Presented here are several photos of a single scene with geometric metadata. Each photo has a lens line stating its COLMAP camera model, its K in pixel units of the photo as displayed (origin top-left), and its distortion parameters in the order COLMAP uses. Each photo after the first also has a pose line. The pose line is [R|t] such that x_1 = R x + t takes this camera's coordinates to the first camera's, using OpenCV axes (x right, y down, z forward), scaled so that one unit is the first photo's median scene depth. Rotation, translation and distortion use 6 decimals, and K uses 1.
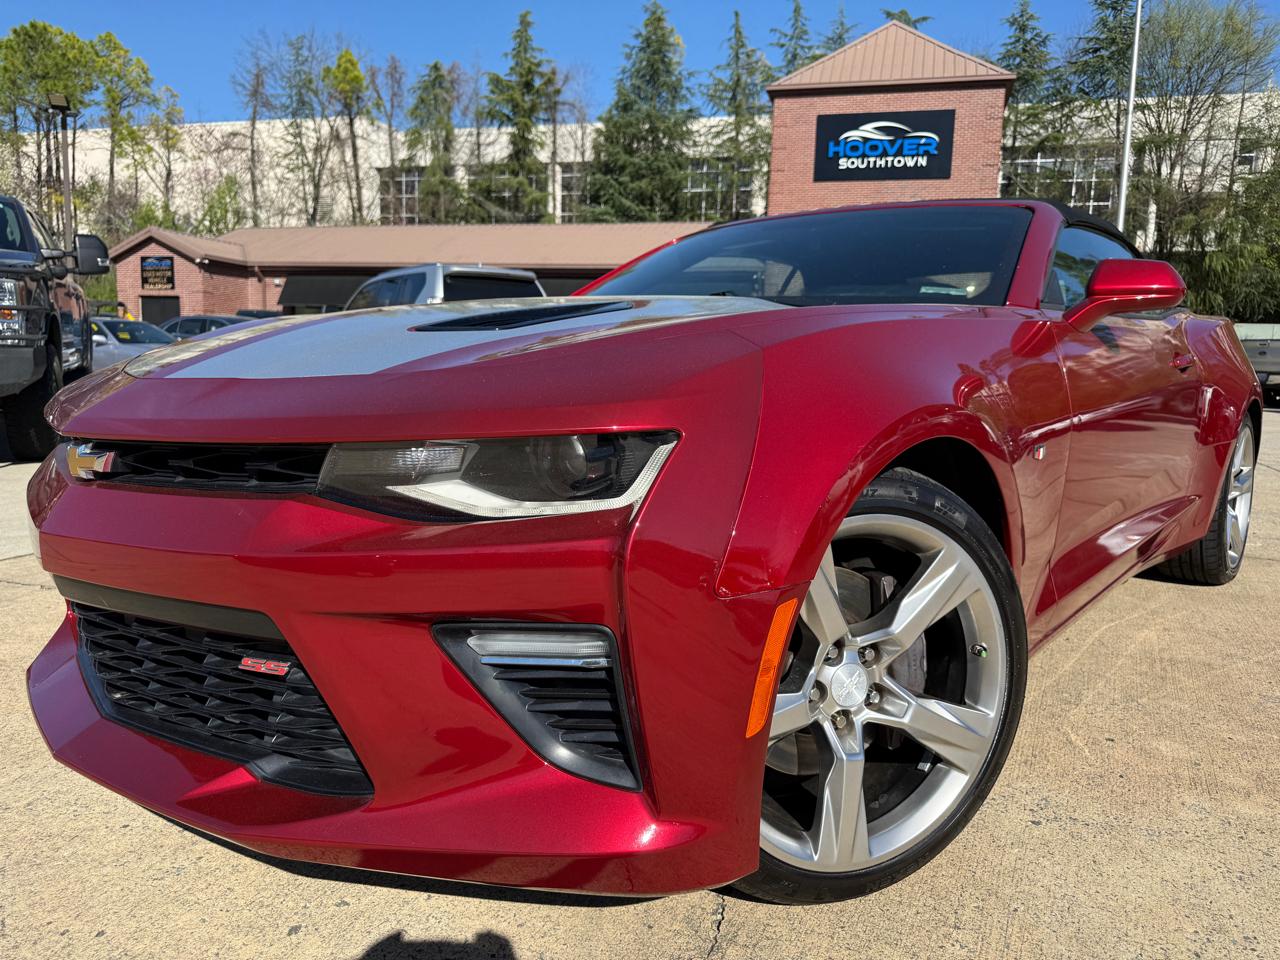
lens RADIAL K [[909.1, 0, 646.2], [0, 909.1, 484.4], [0, 0, 1]] dist [-0.001921, -0.006454]
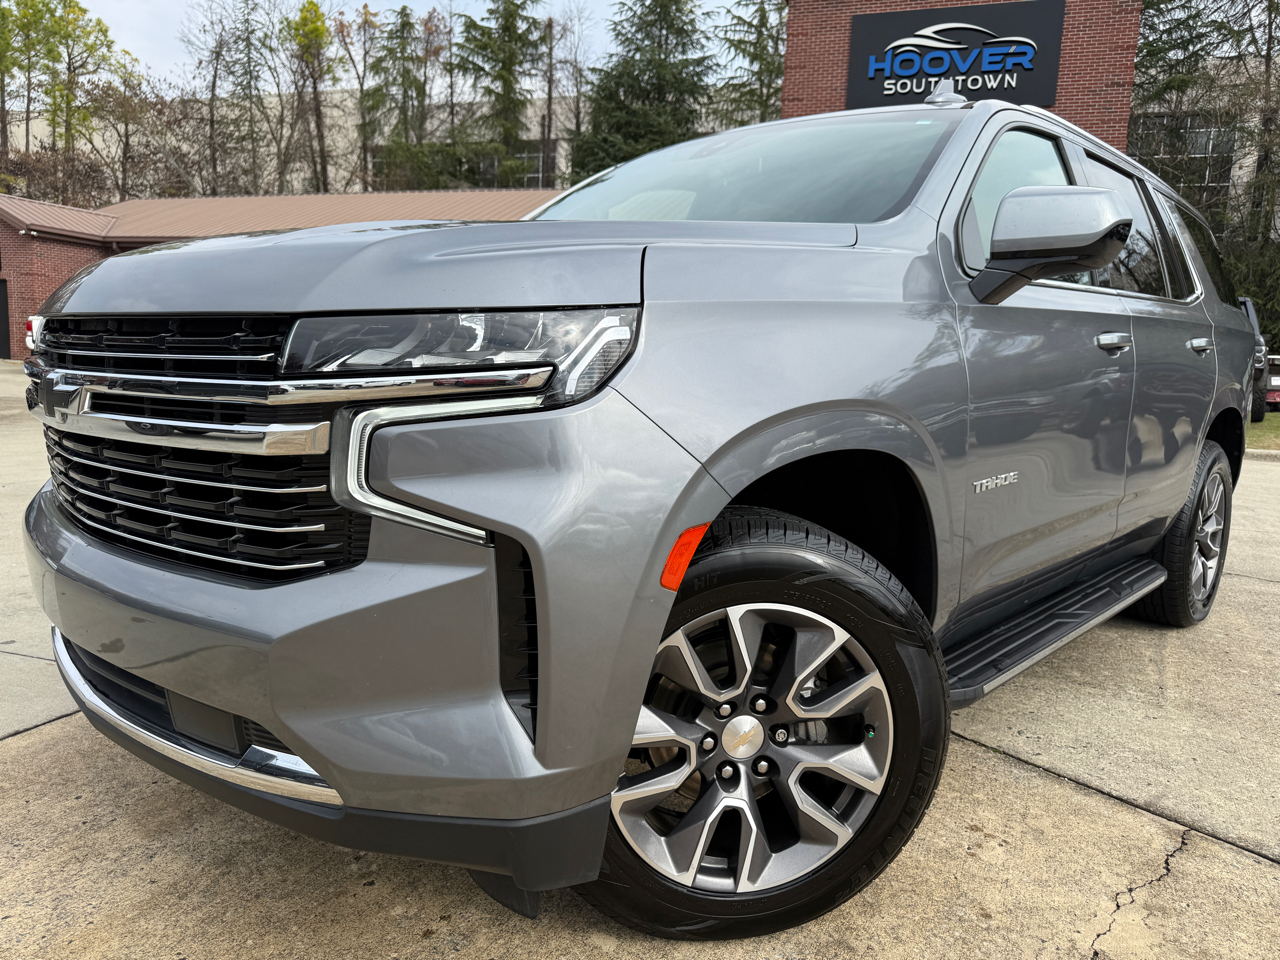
lens RADIAL K [[906.2, 0, 644.3], [0, 906.2, 485.9], [0, 0, 1]] dist [-0.008949, 0.006935]
pose [[0.998093, 0.022068, -0.057650, 0.050622], [-0.022059, 0.999756, 0.000793, -0.034094], [0.057653, 0.000480, 0.998337, 0.201282]]
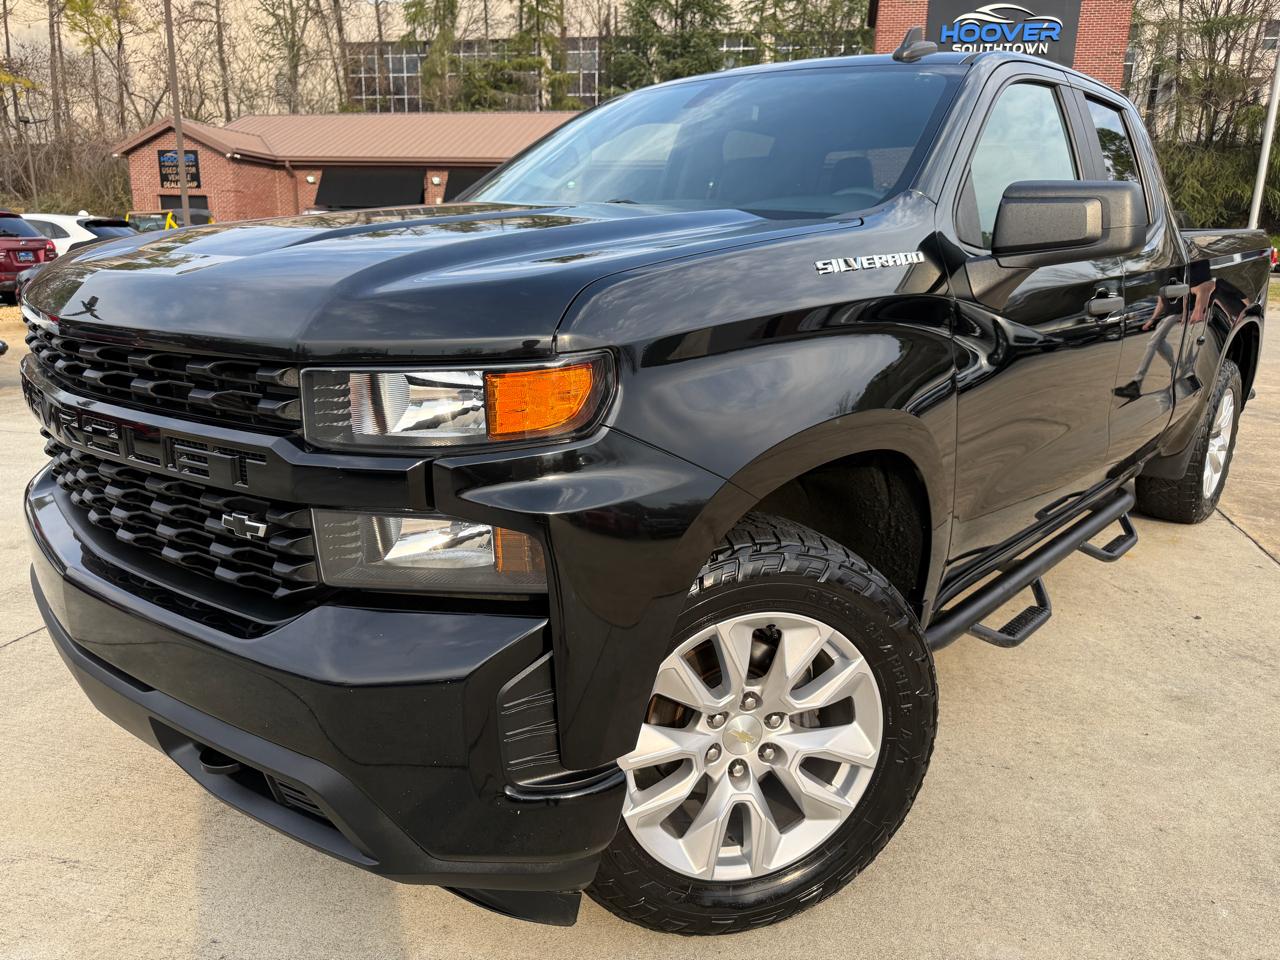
lens RADIAL K [[909.1, 0, 642.2], [0, 909.1, 478.7], [0, 0, 1]] dist [-0.001921, -0.006454]
pose [[0.997385, -0.024538, 0.067980, -0.111213], [0.016614, 0.993254, 0.114766, -0.018094], [-0.070338, -0.113336, 0.991064, 0.033102]]
